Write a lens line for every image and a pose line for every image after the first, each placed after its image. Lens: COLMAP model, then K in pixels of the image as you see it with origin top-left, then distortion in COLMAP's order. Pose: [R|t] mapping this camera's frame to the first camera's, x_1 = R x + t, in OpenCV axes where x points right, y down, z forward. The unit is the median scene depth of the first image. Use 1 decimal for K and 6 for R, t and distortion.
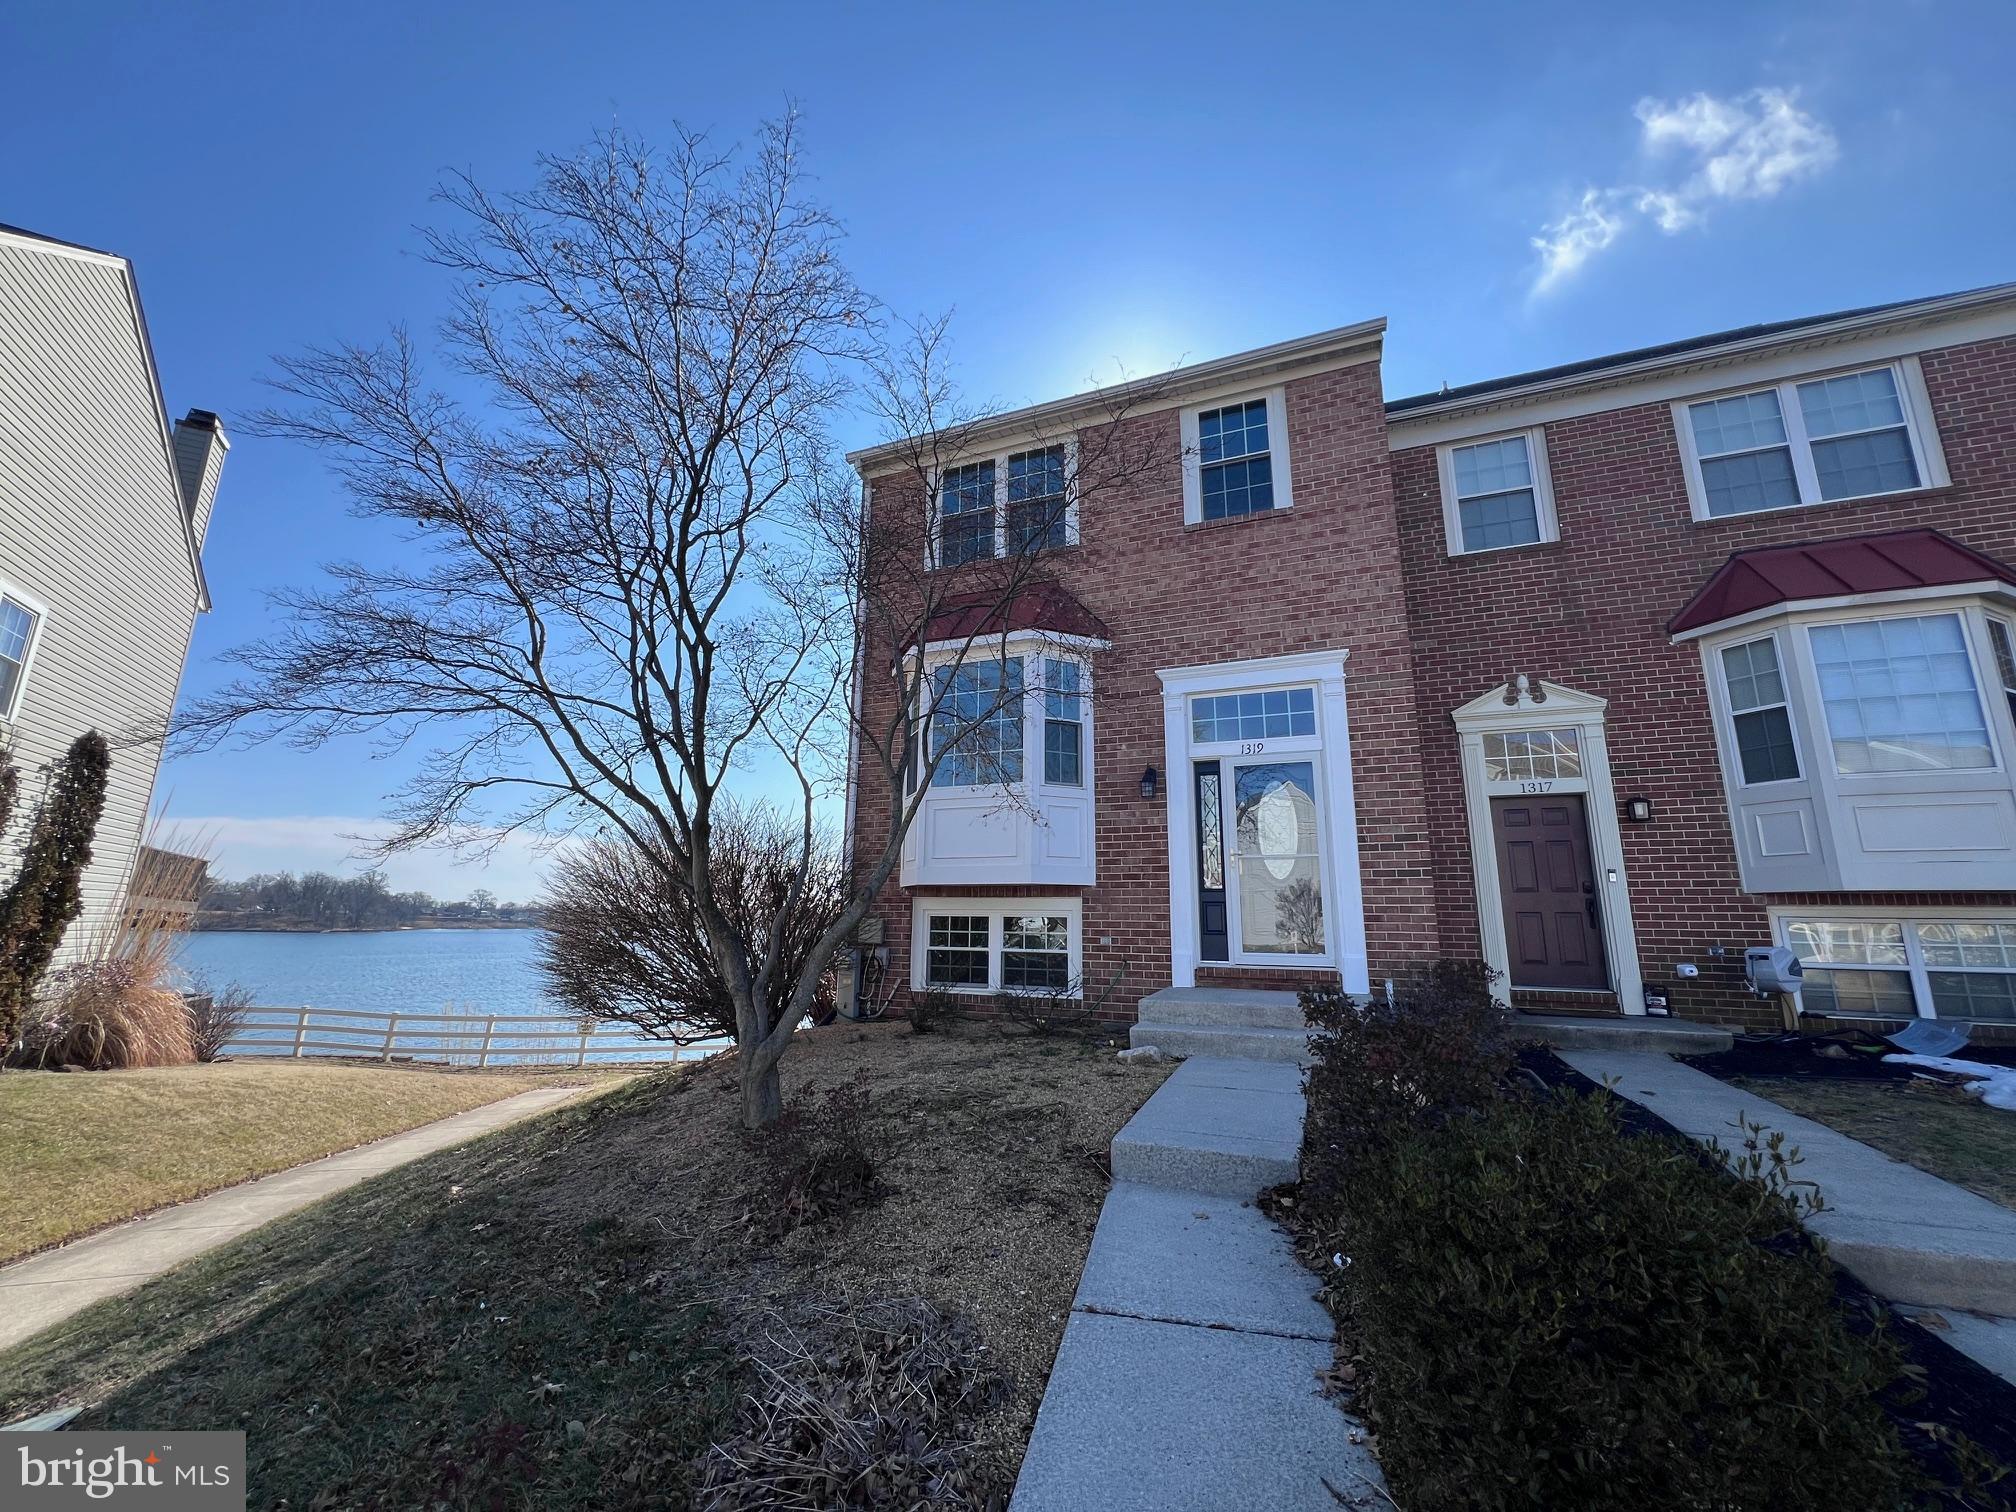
lens RADIAL K [[802.7, 0, 1001.1], [0, 802.7, 742.4], [0, 0, 1]] dist [-0.001301, 0.000681]
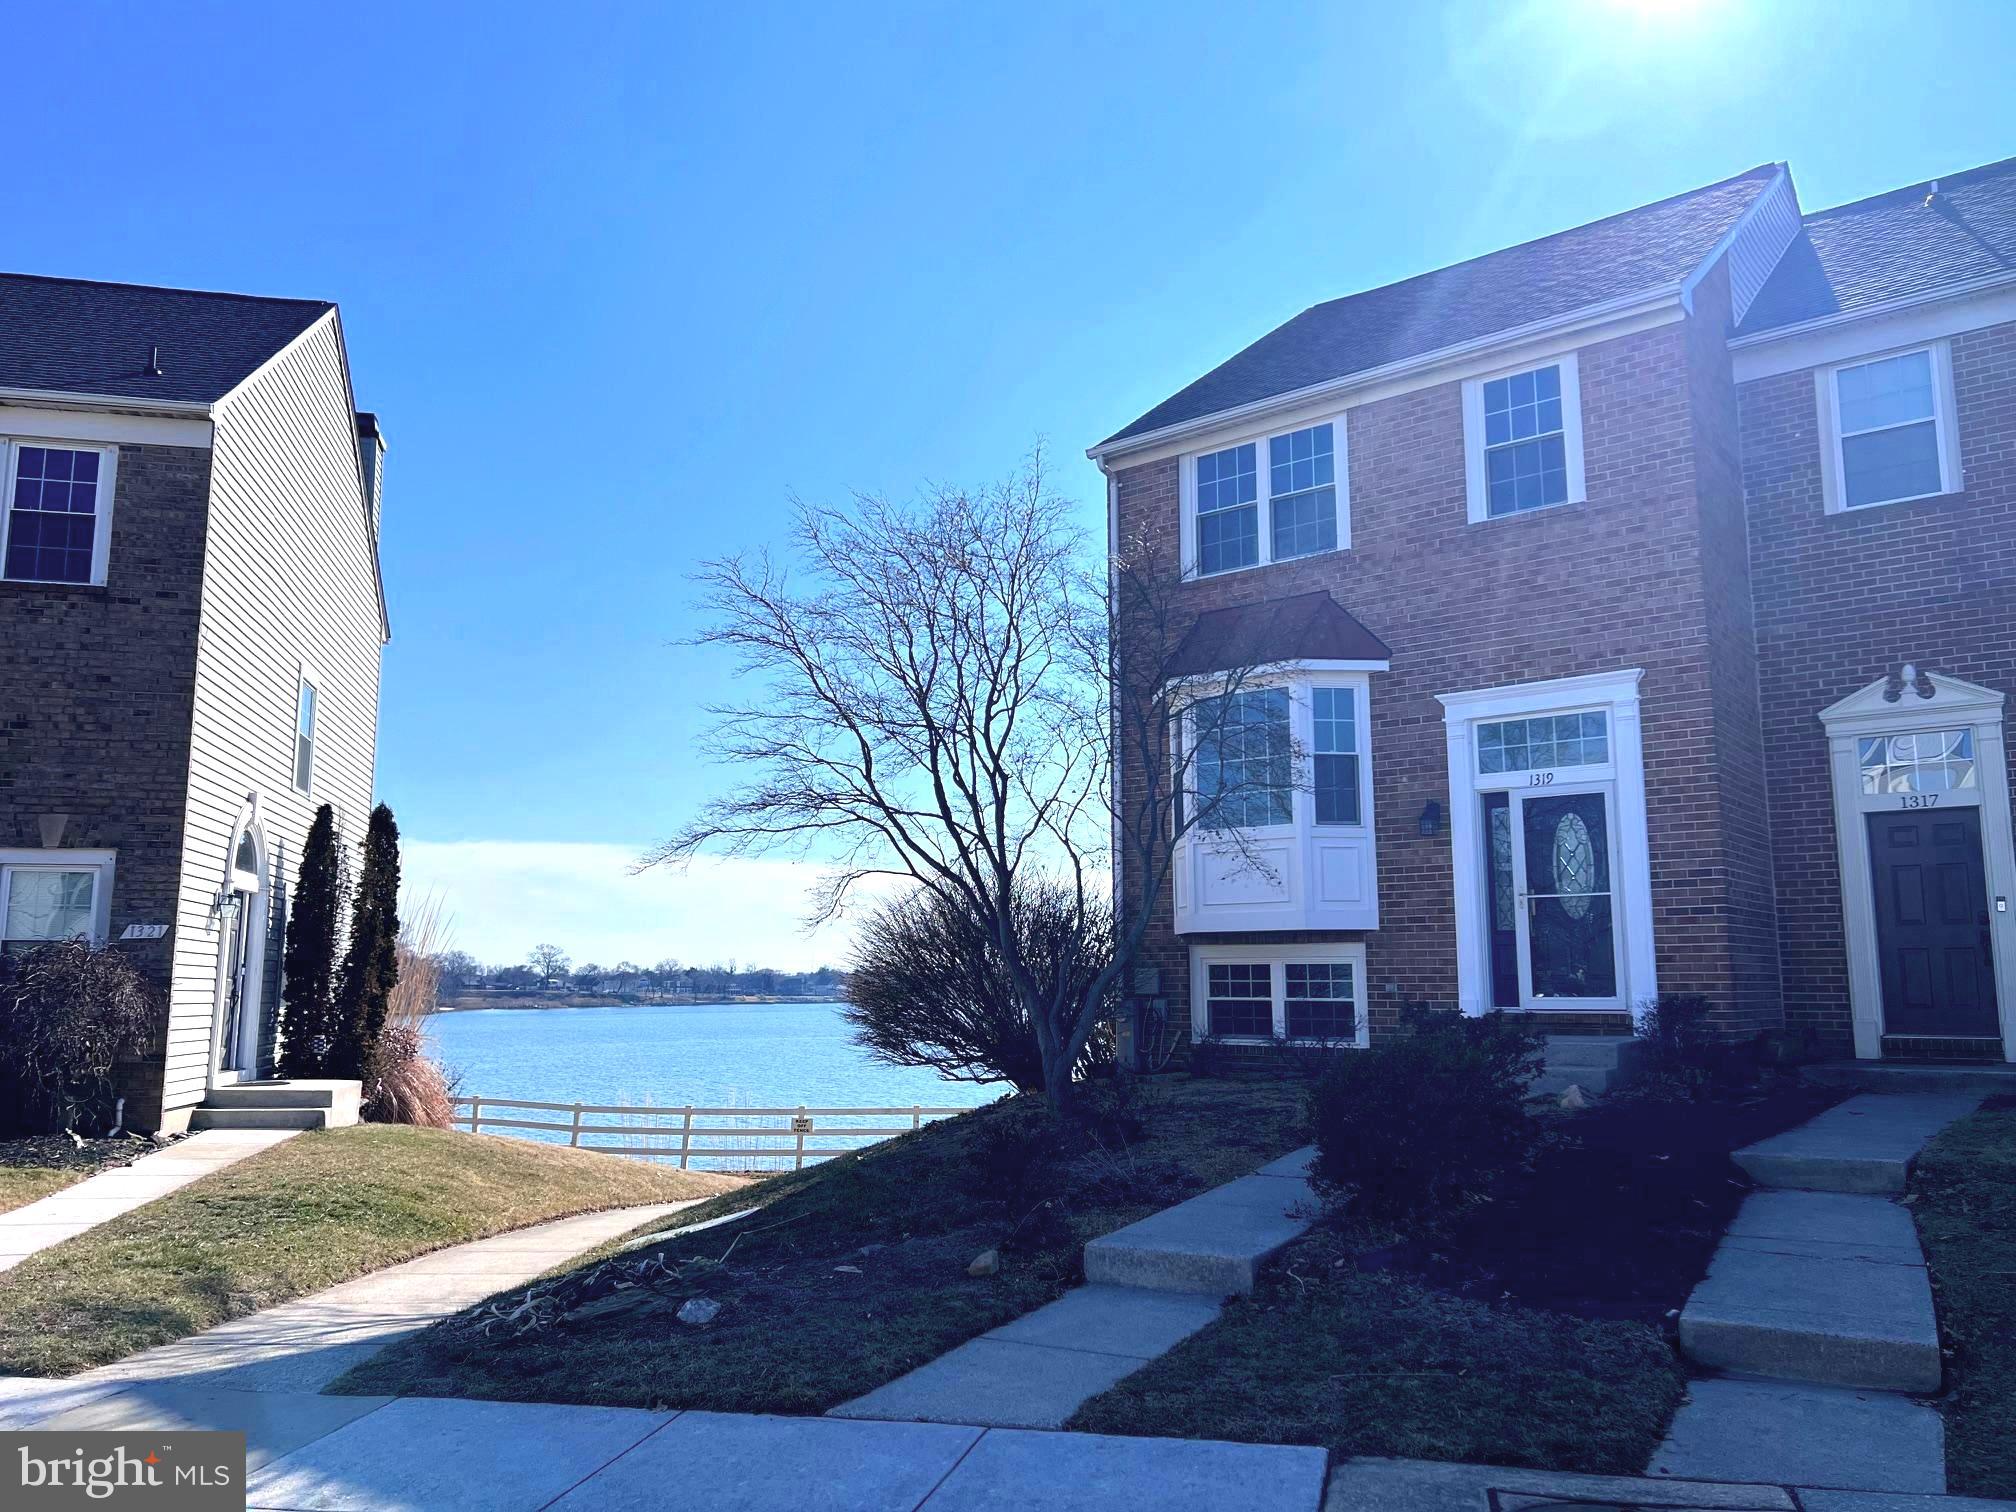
lens RADIAL K [[1639.9, 0, 1000.0], [0, 1639.9, 751.0], [0, 0, 1]] dist [0.038766, -0.040506]
pose [[0.963265, -0.053843, -0.263101, 0.203645], [0.073652, 0.995097, 0.066009, -0.185300], [0.258257, -0.082962, 0.962507, -0.928292]]
